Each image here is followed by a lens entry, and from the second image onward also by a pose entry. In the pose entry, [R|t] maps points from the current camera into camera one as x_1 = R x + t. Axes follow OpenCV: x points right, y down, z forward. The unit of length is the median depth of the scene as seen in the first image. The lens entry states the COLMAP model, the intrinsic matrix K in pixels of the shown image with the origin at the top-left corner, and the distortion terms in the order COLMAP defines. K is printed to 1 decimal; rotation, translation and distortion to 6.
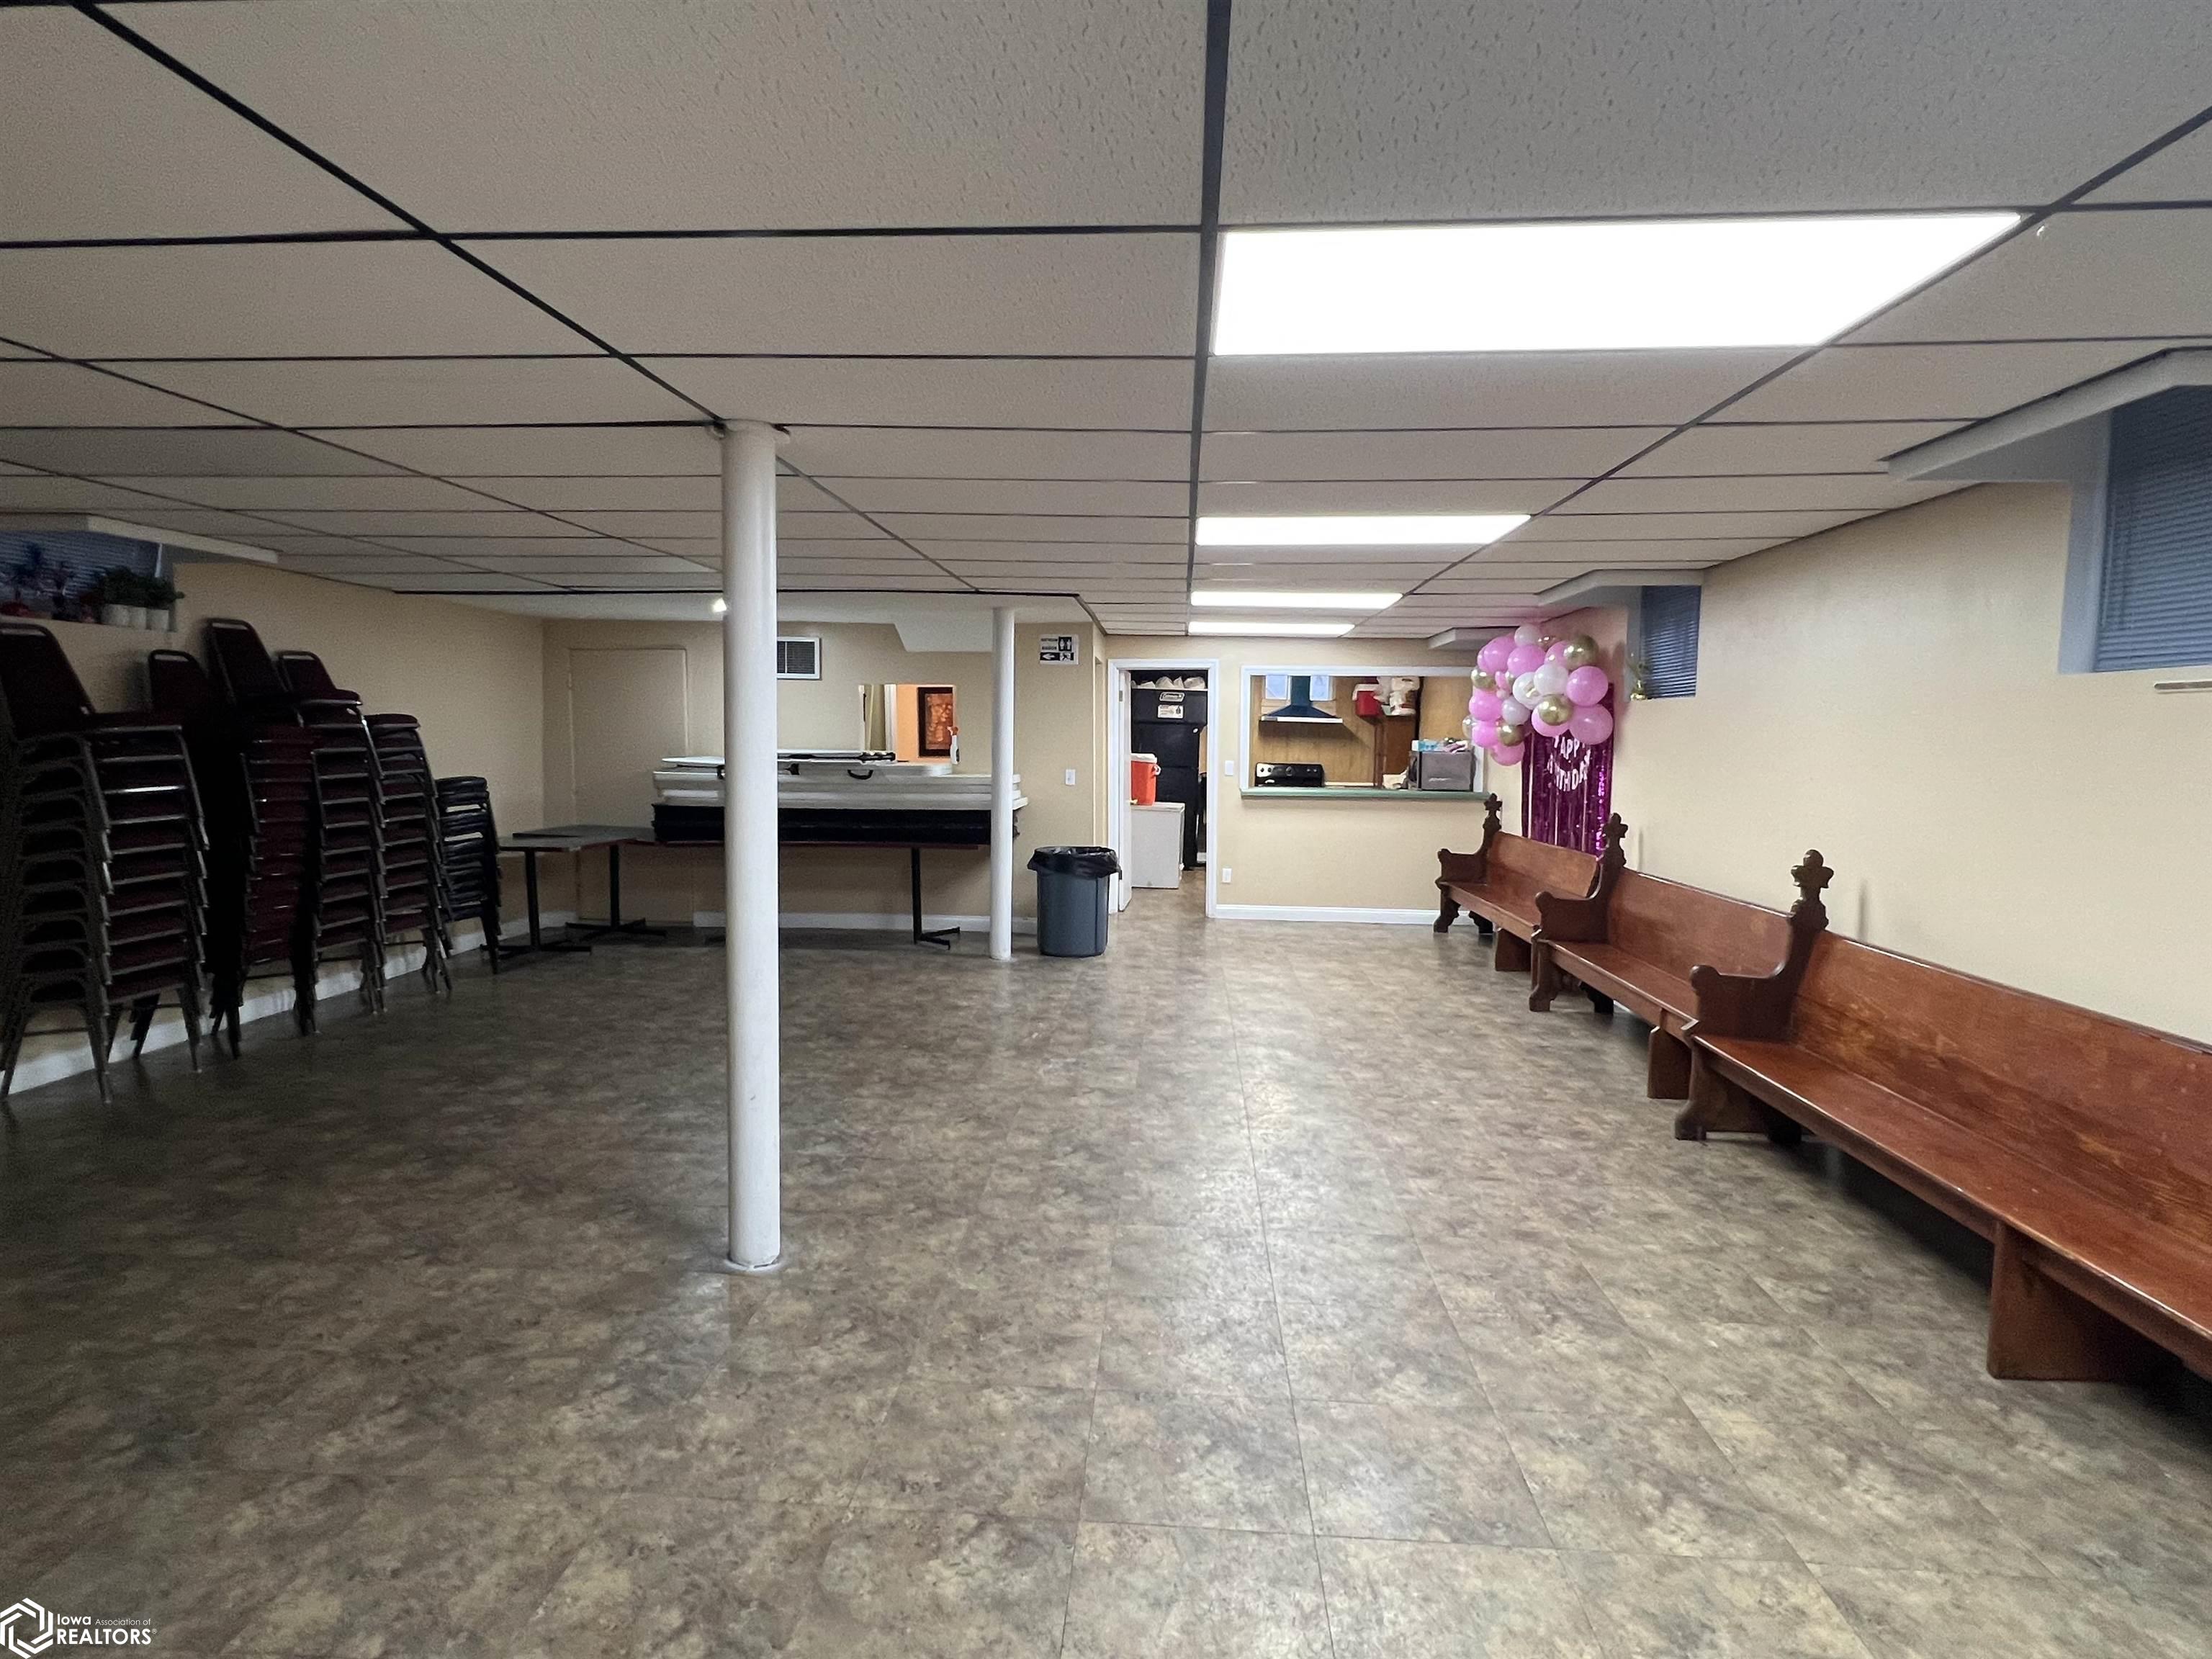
lens RADIAL K [[1159.2, 0, 1107.9], [0, 1159.2, 829.3], [0, 0, 1]] dist [-0.005583, -0.000378]
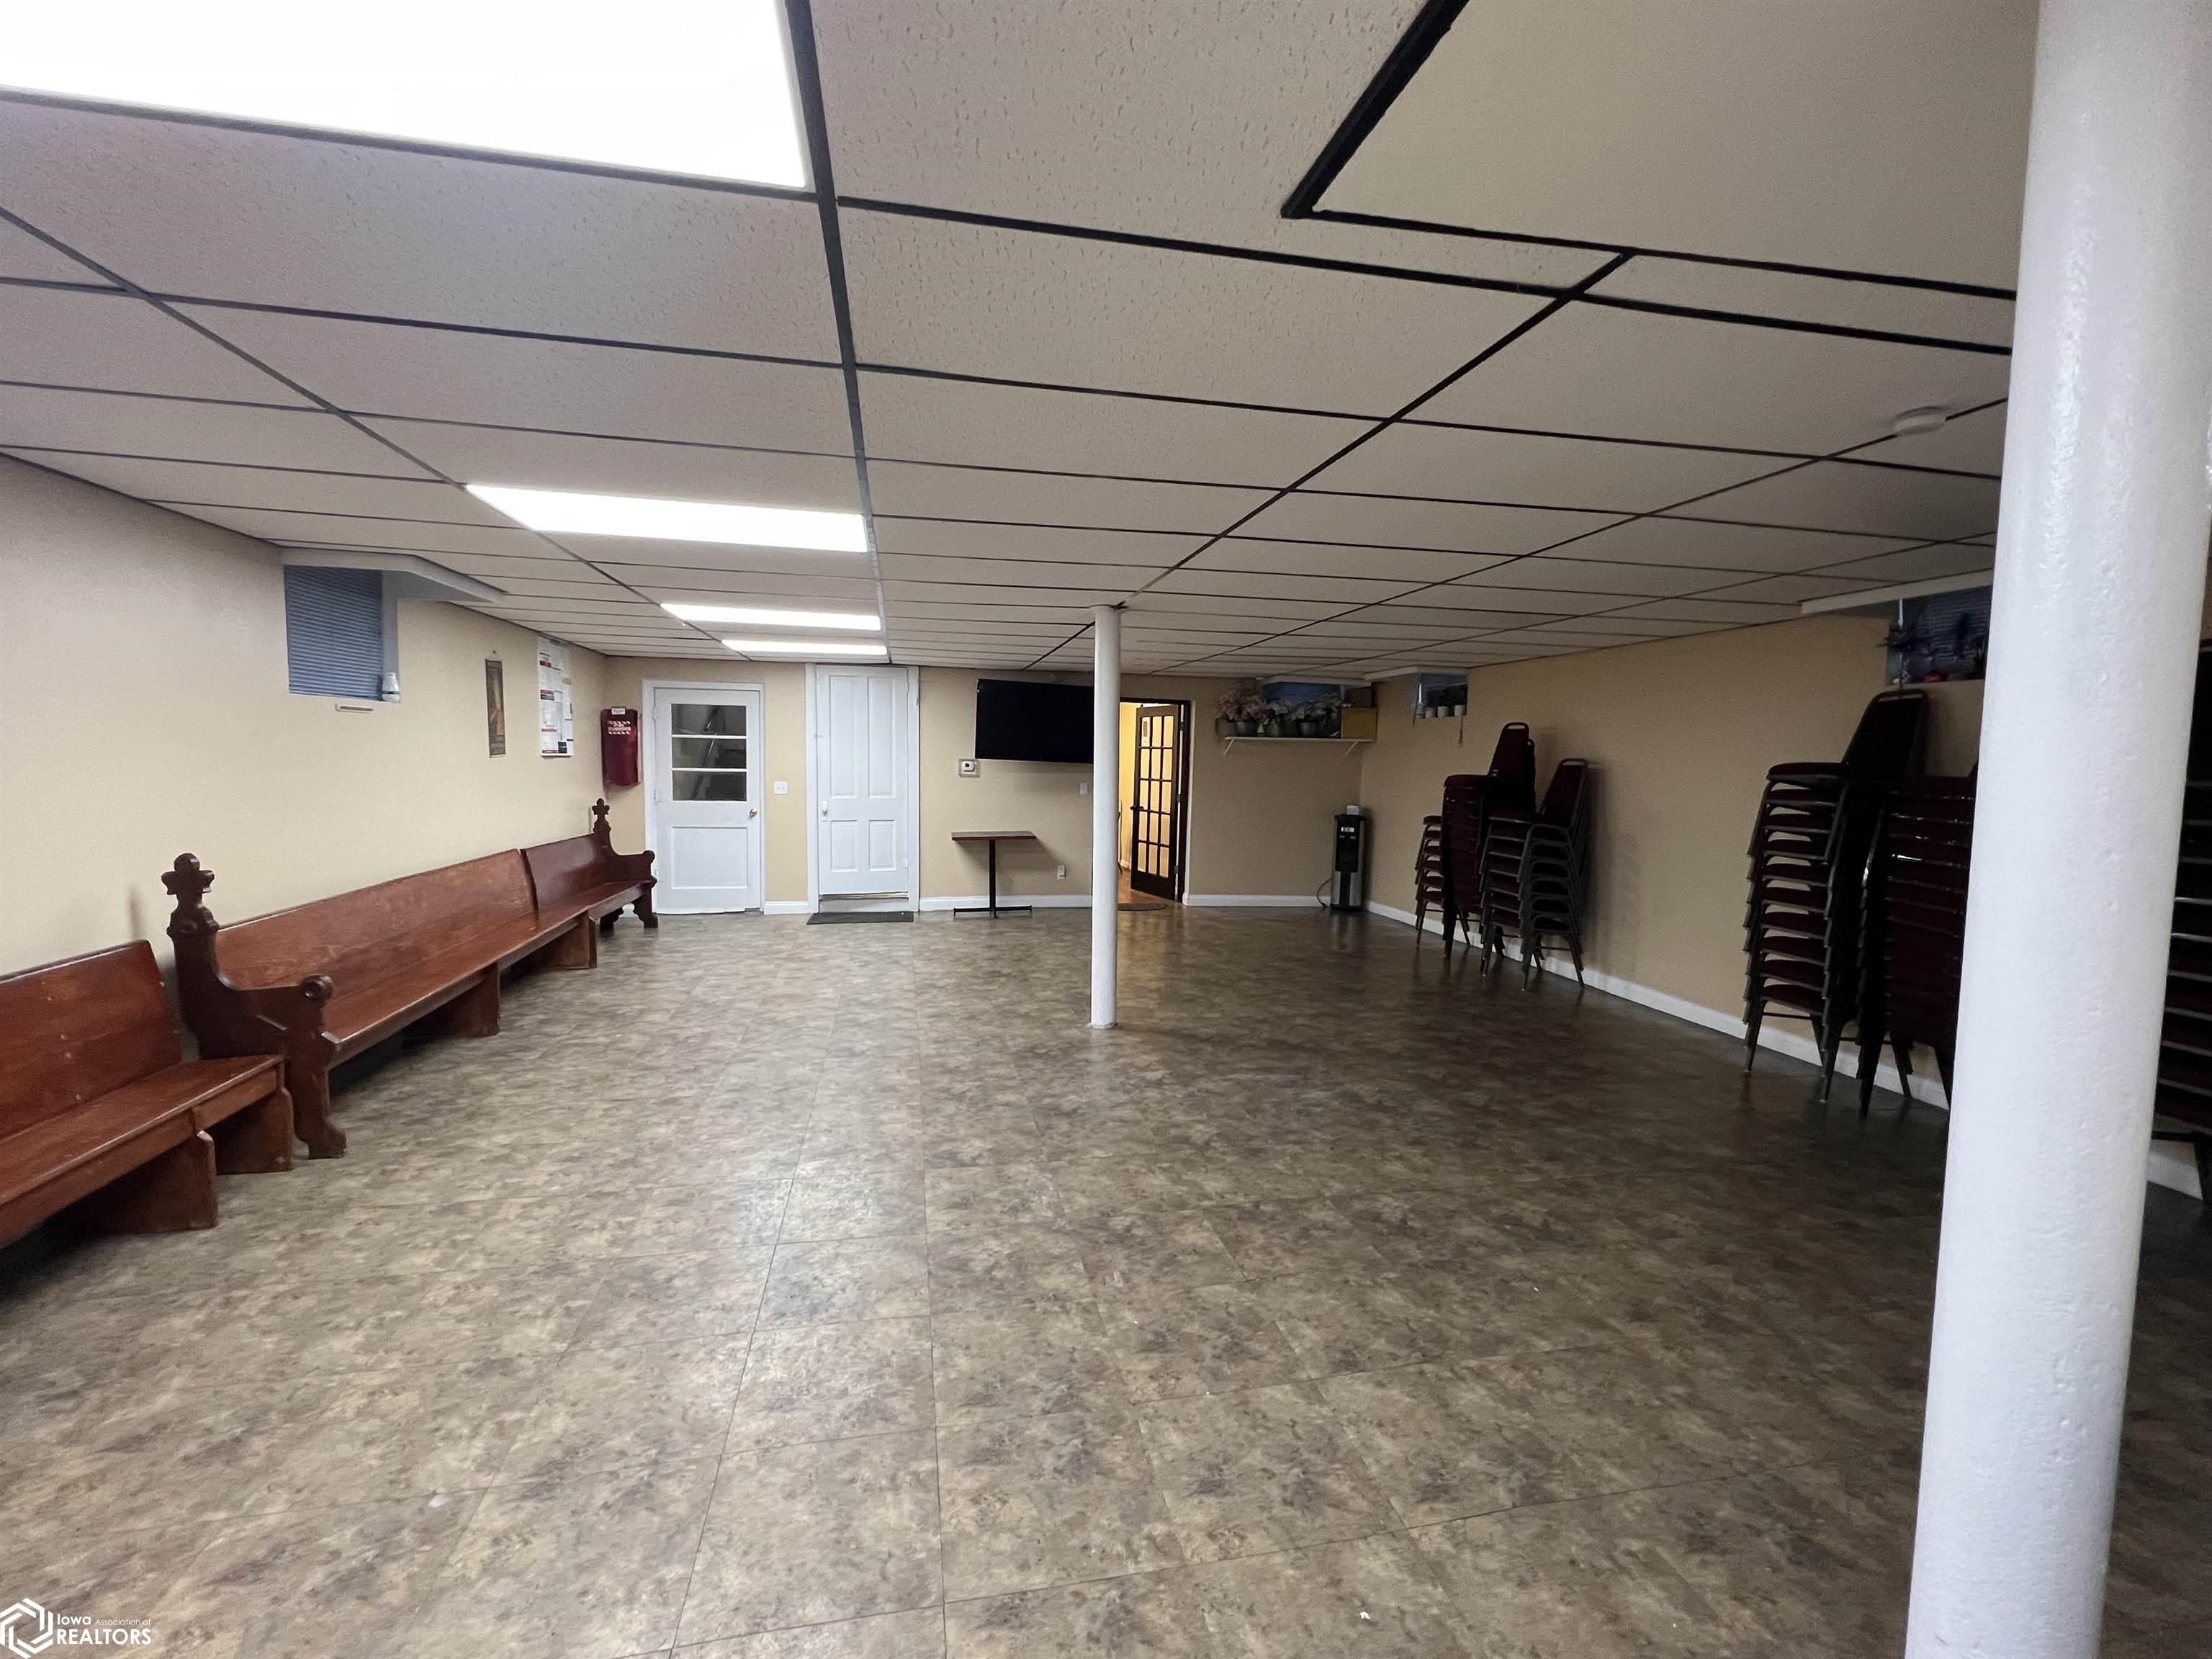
lens RADIAL K [[979.8, 0, 1106.9], [0, 979.8, 828.4], [0, 0, 1]] dist [0.003906, 0.000020]
pose [[-0.963289, -0.010351, -0.268267, 0.112974], [-0.053768, 0.986449, 0.155009, -0.178683], [0.263027, 0.163743, -0.950792, 2.095066]]
